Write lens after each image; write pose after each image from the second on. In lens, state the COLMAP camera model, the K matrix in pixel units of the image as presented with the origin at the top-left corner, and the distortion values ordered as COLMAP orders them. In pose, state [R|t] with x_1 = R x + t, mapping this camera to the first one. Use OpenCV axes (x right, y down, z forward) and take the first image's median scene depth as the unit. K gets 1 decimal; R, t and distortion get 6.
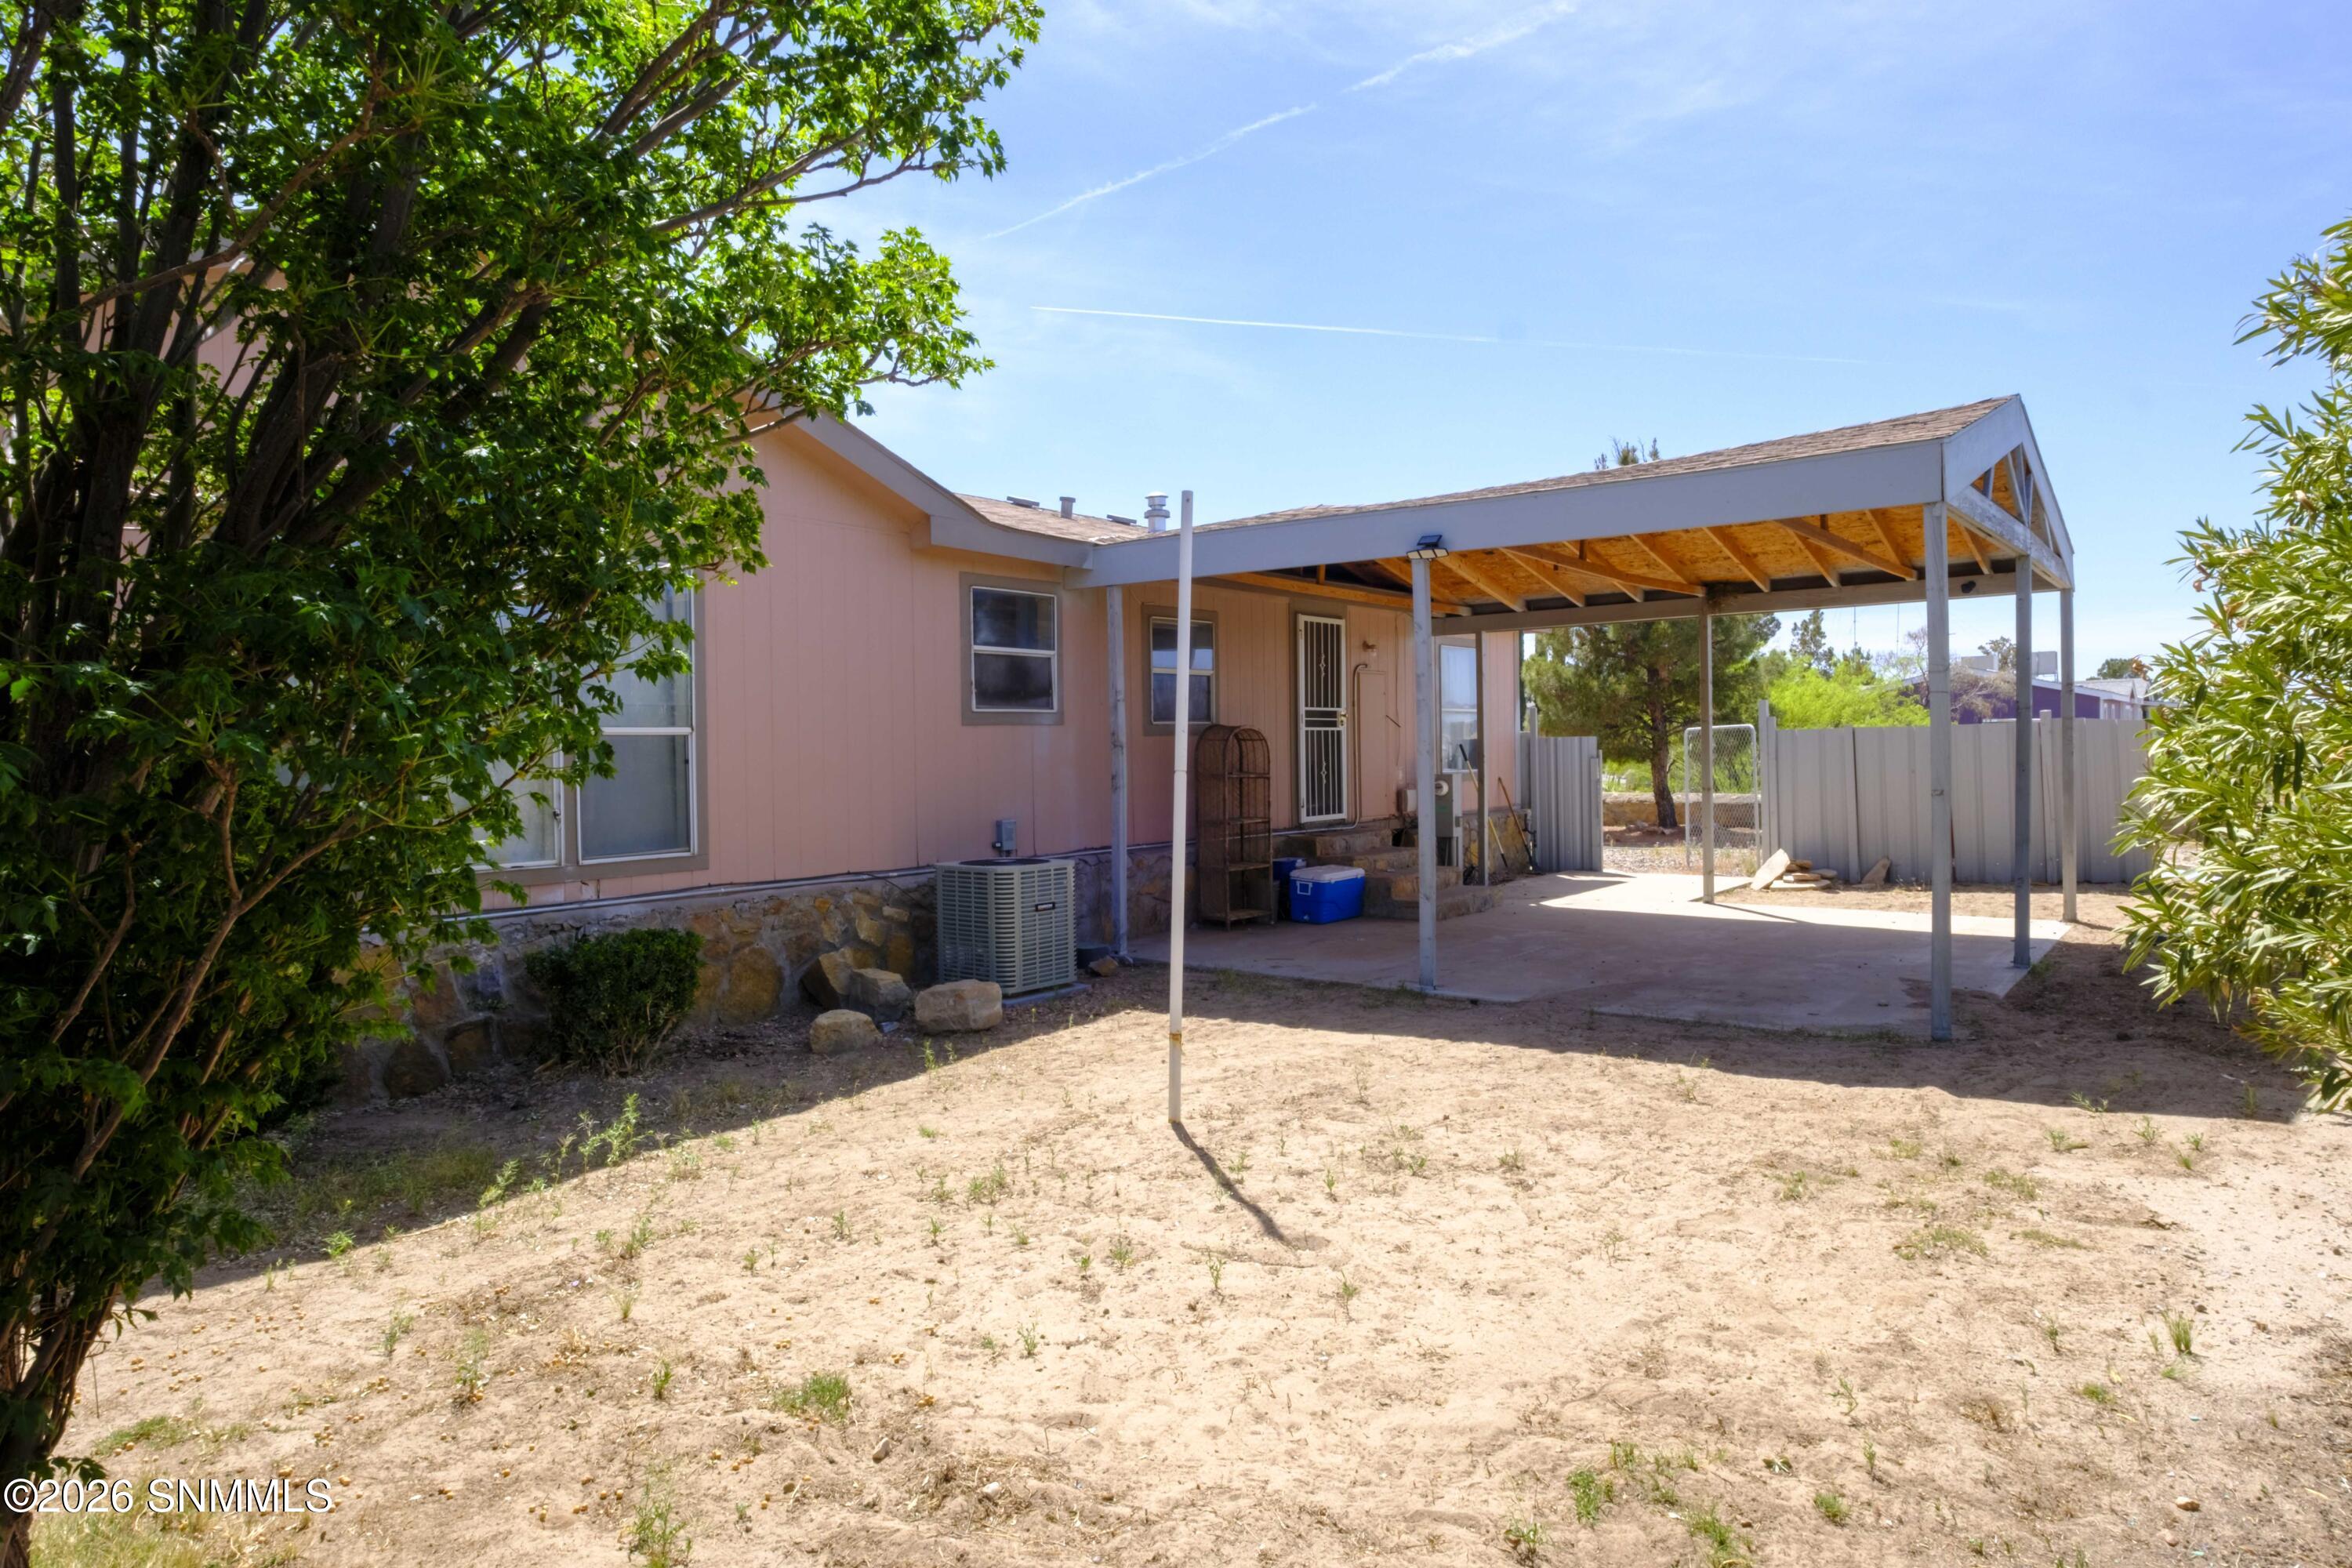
lens RADIAL K [[1444.3, 0, 1176.0], [0, 1444.3, 784.0], [0, 0, 1]] dist [-0.004308, -0.000739]
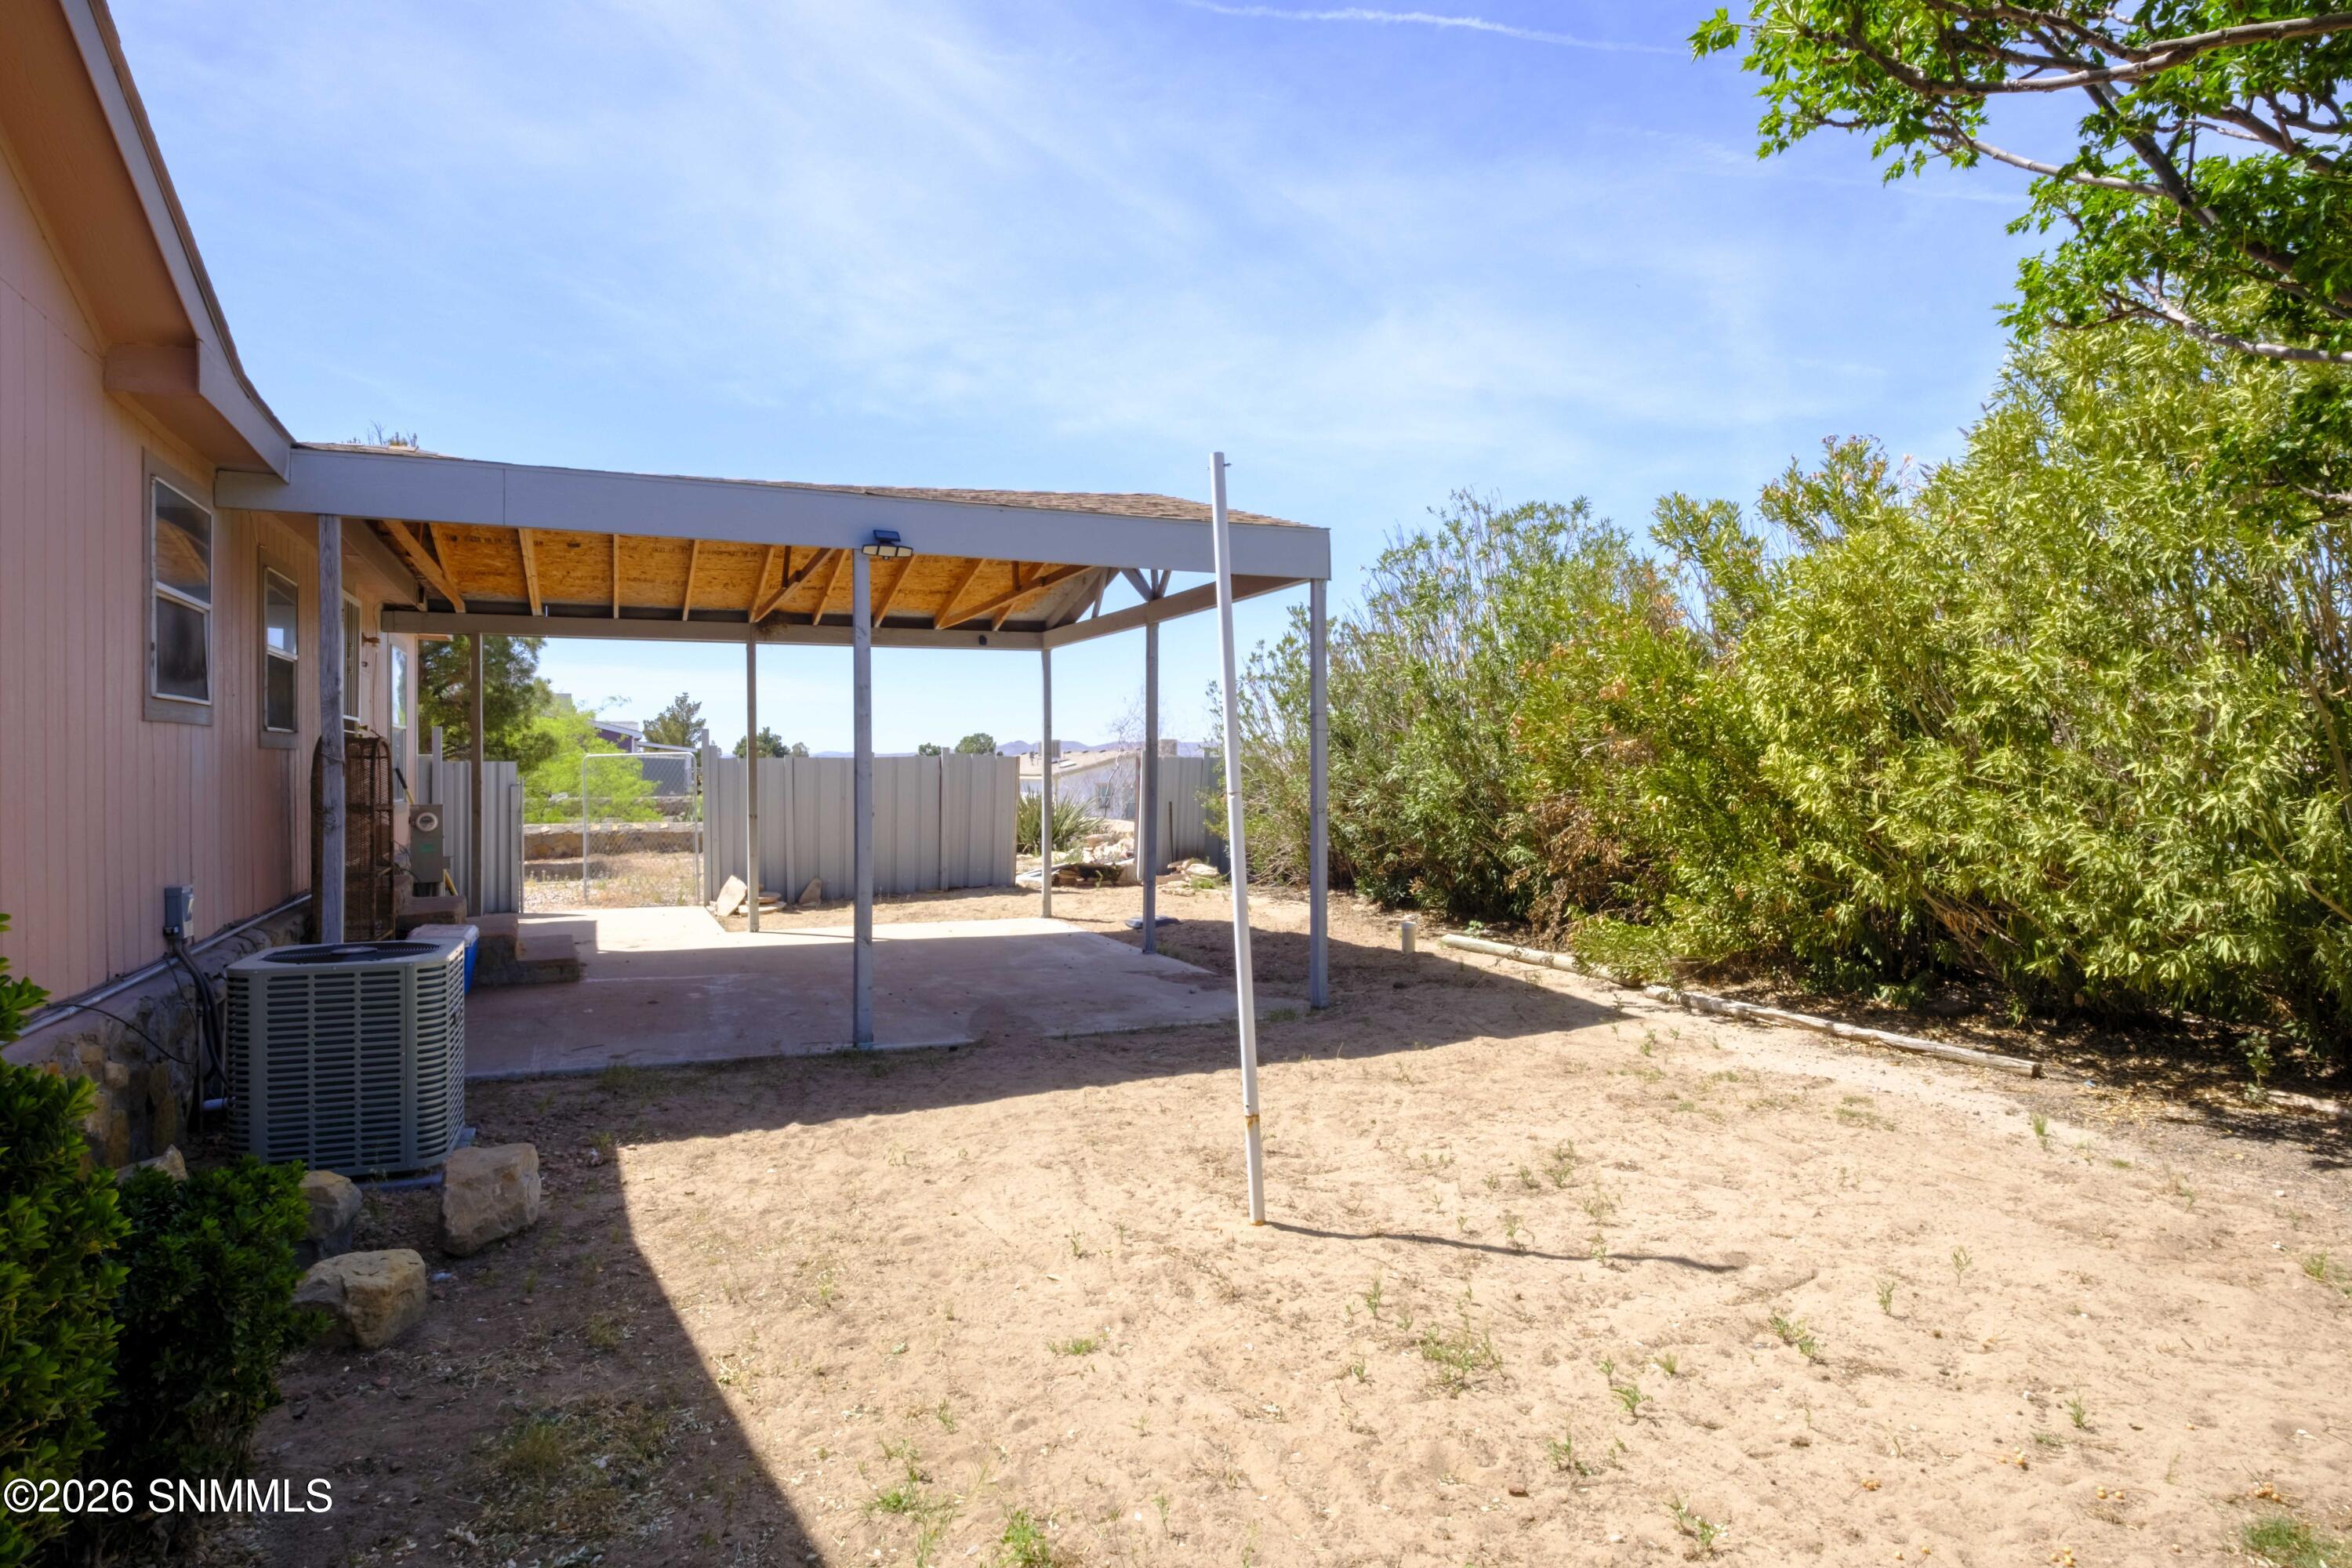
lens RADIAL K [[1359.1, 0, 1176.0], [0, 1359.1, 784.0], [0, 0, 1]] dist [0.002498, 0.000812]
pose [[0.477797, 0.003502, 0.878463, -0.692993], [0.015847, 0.999795, -0.012605, -0.005409], [-0.878327, 0.019943, 0.477644, 0.662970]]
